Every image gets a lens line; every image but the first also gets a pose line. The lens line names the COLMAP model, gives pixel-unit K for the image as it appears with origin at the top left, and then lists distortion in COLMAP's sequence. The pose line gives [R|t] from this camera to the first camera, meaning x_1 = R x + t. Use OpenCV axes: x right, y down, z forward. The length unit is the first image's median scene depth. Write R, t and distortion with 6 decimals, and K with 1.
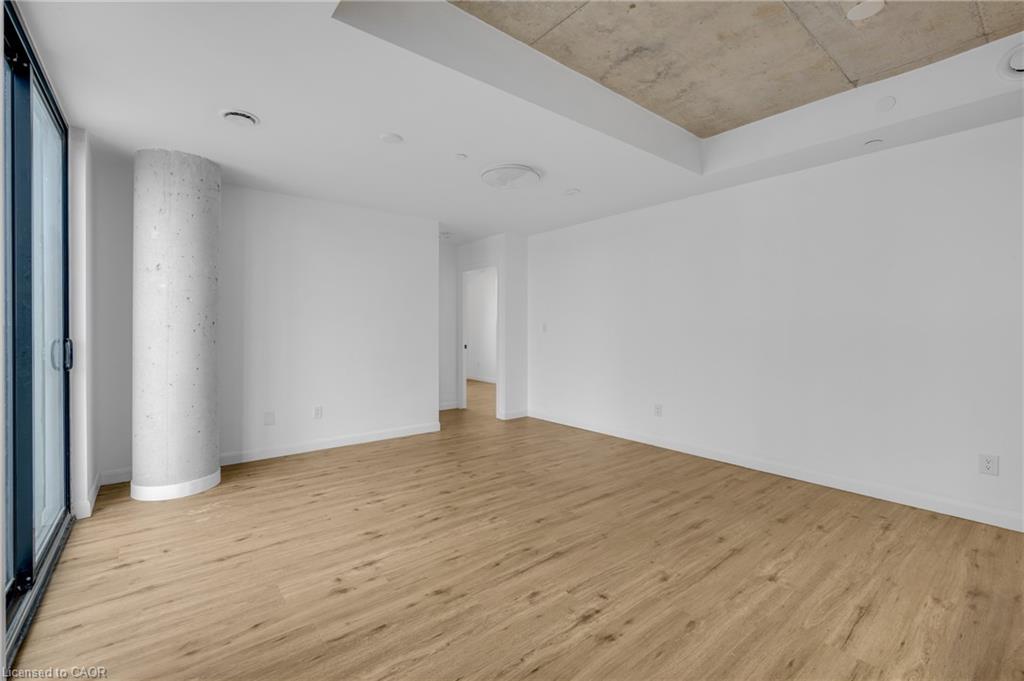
lens RADIAL K [[446.2, 0, 508.7], [0, 446.2, 334.7], [0, 0, 1]] dist [-0.002955, 0.000026]
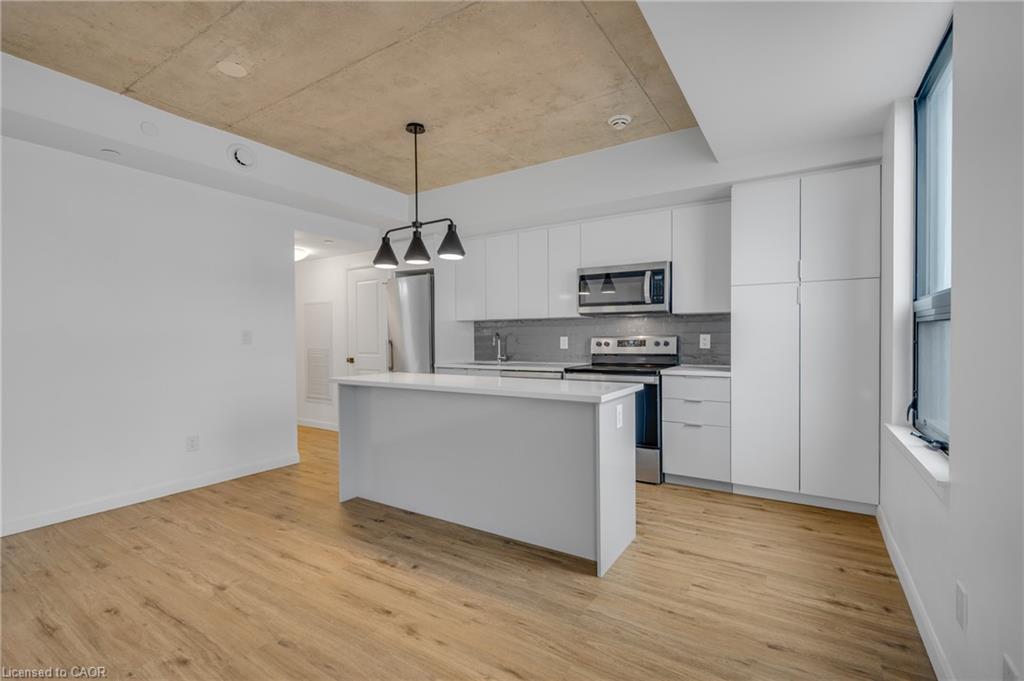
lens RADIAL K [[446.2, 0, 509.0], [0, 446.2, 341.7], [0, 0, 1]] dist [-0.002955, 0.000026]
pose [[-0.316769, -0.007810, 0.948470, -0.513272], [0.012454, 0.999846, 0.012393, 0.000580], [-0.948421, 0.015738, -0.316623, 0.671107]]
